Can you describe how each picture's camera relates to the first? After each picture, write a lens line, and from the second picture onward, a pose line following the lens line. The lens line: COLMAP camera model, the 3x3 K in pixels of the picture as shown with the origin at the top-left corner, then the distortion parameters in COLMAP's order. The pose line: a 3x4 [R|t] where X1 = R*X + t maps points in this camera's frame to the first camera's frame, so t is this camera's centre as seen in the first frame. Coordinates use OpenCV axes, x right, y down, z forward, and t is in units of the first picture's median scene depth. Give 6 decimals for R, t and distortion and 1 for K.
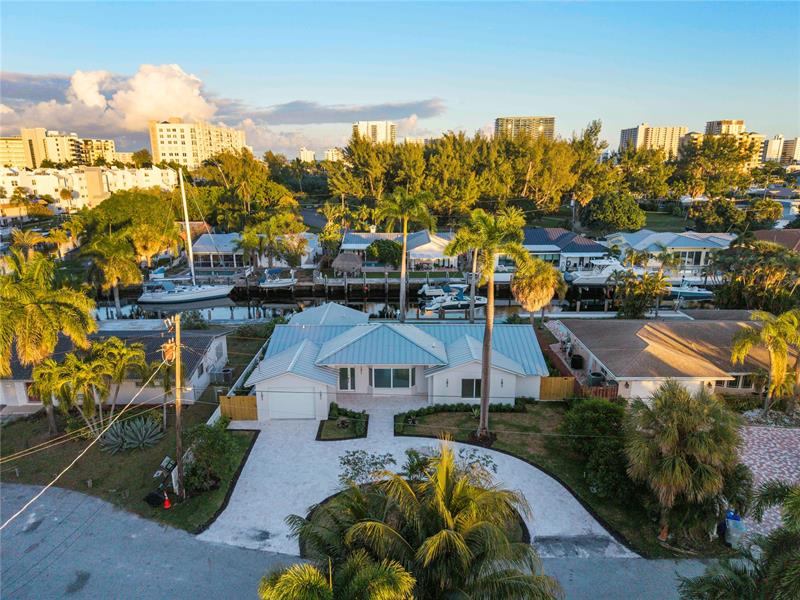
lens RADIAL K [[549.9, 0, 400.0], [0, 549.9, 300.0], [0, 0, 1]] dist [0.006464, 0.004474]
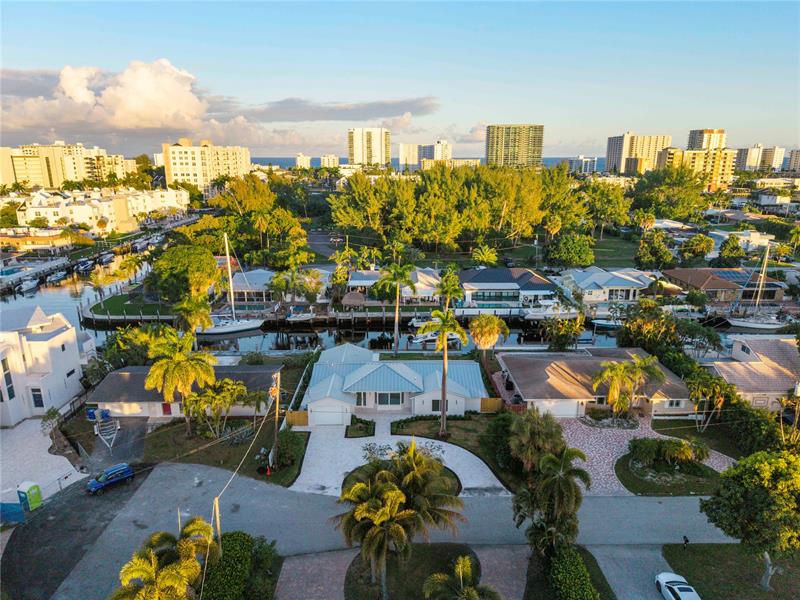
lens RADIAL K [[547.2, 0, 400.0], [0, 547.2, 300.0], [0, 0, 1]] dist [0.025627, -0.000281]
pose [[0.999945, -0.001066, 0.010415, 0.000155], [0.001022, 0.999991, 0.004179, -0.074792], [-0.010419, -0.004168, 0.999937, -0.292766]]
